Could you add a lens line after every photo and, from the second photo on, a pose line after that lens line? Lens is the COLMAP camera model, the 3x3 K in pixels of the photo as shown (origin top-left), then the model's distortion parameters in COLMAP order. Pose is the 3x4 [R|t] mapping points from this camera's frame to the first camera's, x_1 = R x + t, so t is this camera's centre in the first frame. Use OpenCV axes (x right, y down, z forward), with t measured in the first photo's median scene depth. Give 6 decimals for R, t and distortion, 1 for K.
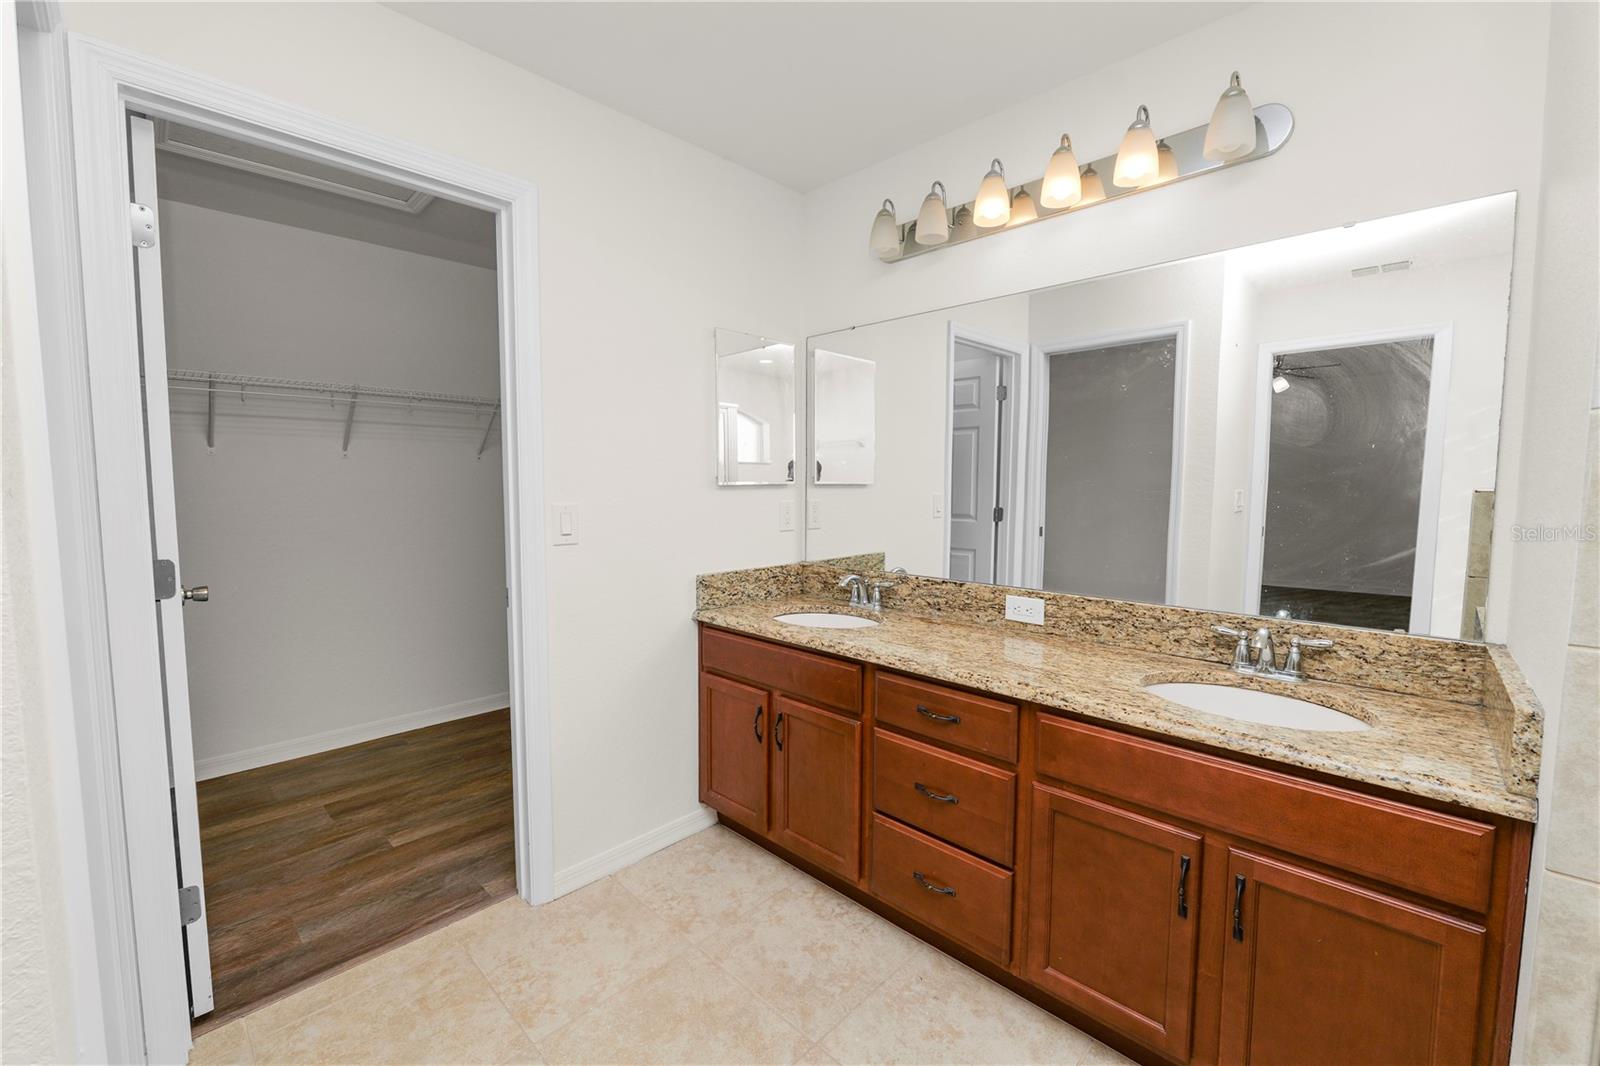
lens RADIAL K [[651.3, 0, 804.2], [0, 651.3, 527.3], [0, 0, 1]] dist [-0.013433, 0.001266]
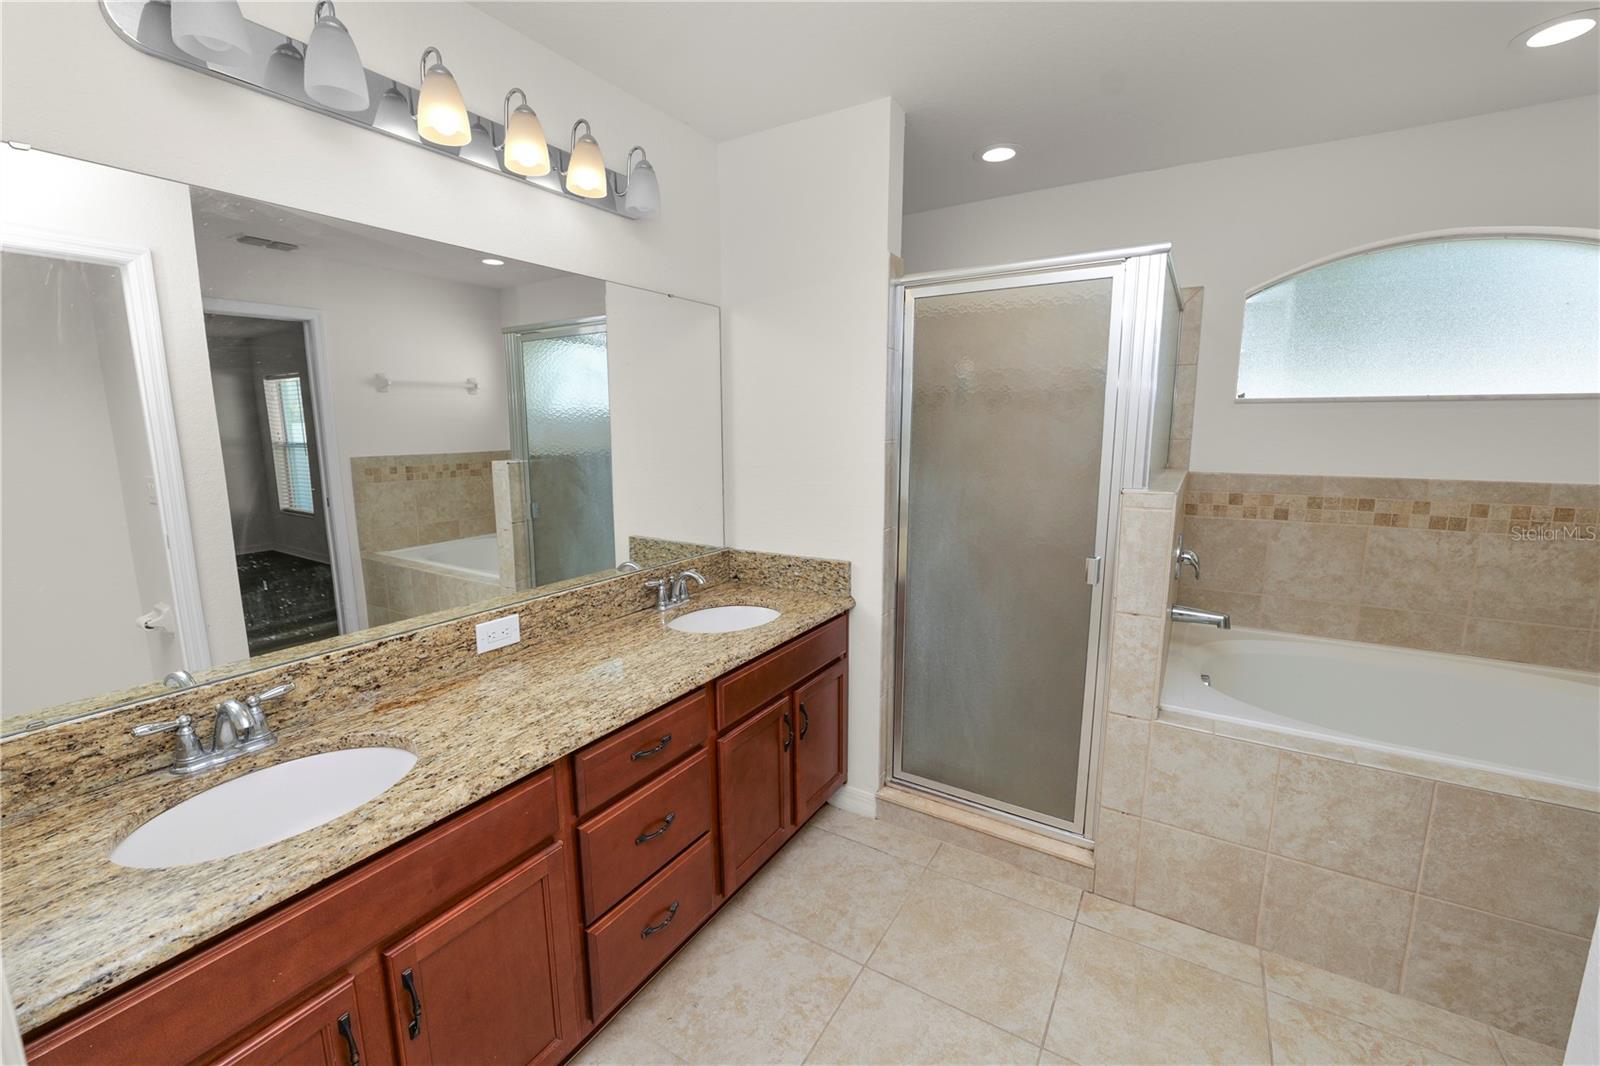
lens RADIAL K [[651.3, 0, 786.9], [0, 651.3, 527.1], [0, 0, 1]] dist [-0.013433, 0.001266]
pose [[-0.200811, -0.151606, 0.967828, -0.578617], [0.074451, 0.982733, 0.169388, -0.135550], [-0.976797, 0.106071, -0.186056, 0.821414]]
